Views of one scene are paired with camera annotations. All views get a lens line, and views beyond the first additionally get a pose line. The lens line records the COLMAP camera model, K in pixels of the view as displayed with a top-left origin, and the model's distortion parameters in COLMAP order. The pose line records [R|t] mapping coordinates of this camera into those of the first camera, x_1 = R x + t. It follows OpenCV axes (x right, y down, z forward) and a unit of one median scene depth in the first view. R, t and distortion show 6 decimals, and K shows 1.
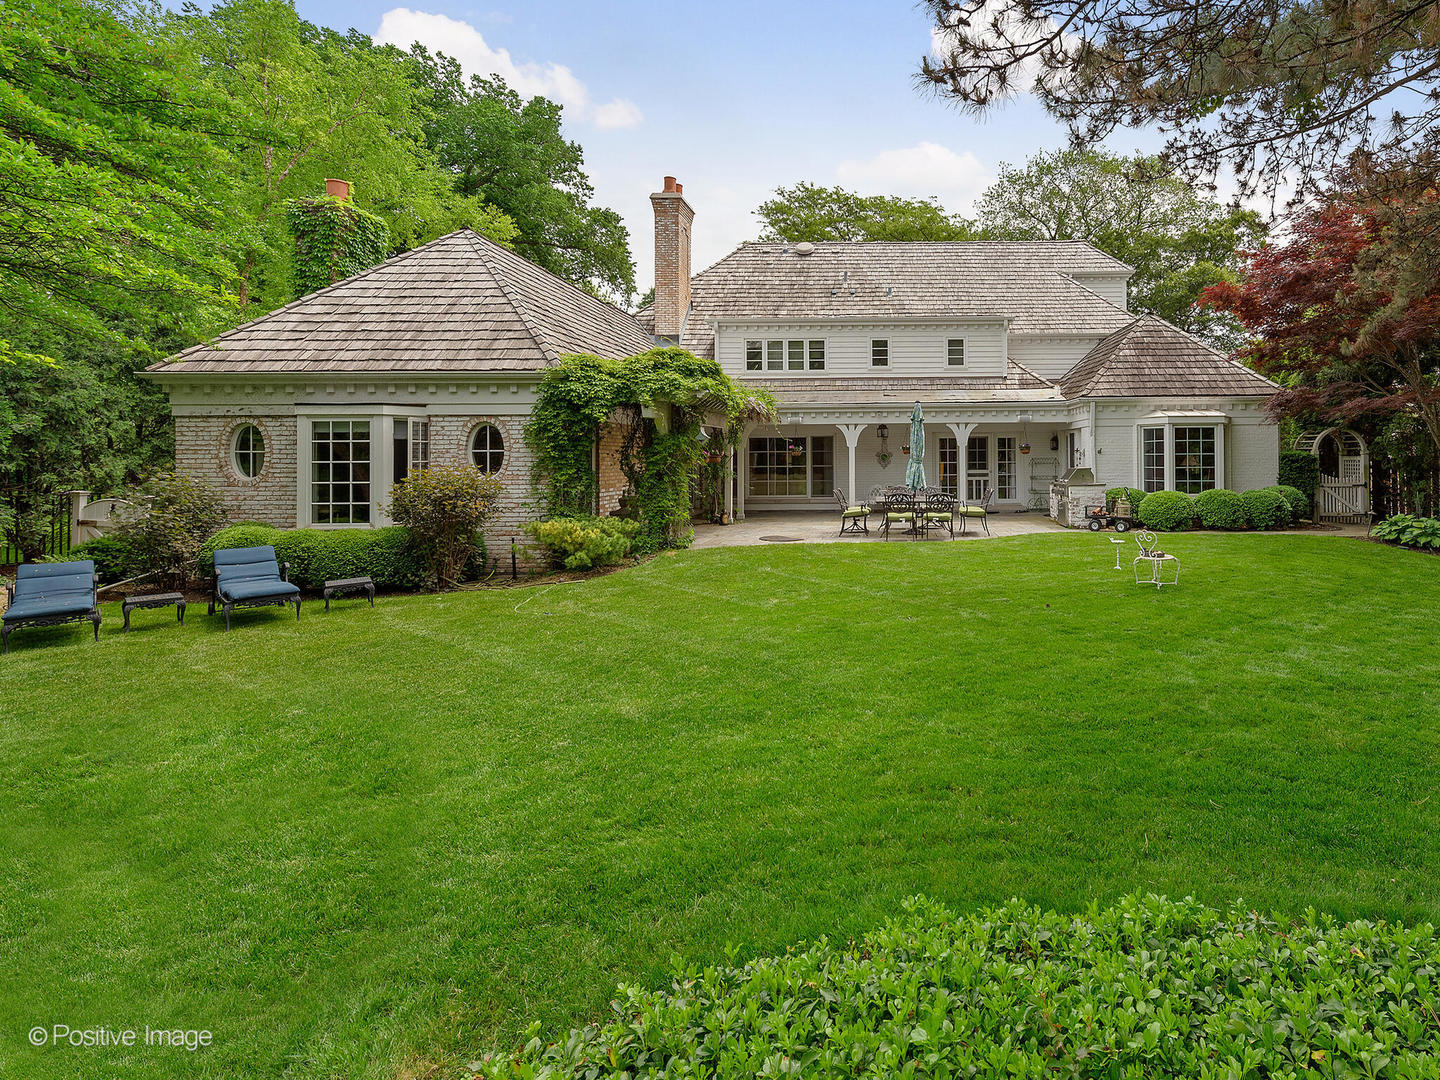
lens RADIAL K [[661.6, 0, 750.1], [0, 661.6, 454.5], [0, 0, 1]] dist [0.014834, 0.000146]
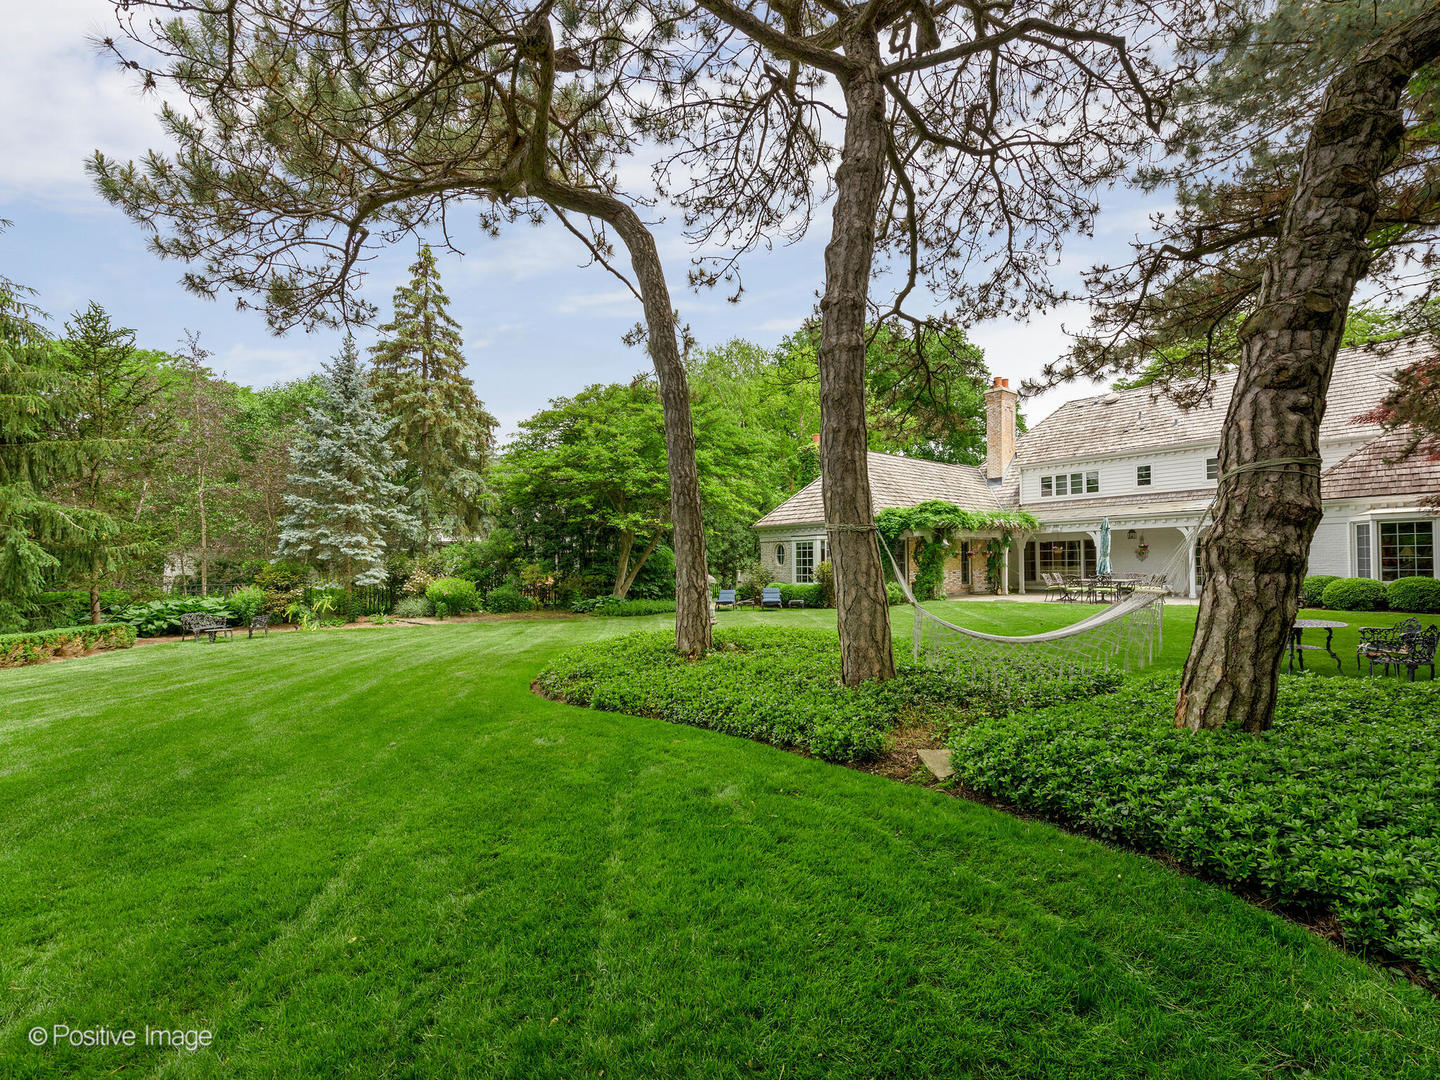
lens RADIAL K [[661.6, 0, 715.6], [0, 661.6, 542.0], [0, 0, 1]] dist [0.014834, 0.000146]
pose [[0.639585, -0.029146, -0.768167, 0.792215], [0.010666, 0.999521, -0.029044, 0.013066], [0.768646, 0.010383, 0.639590, -0.623587]]
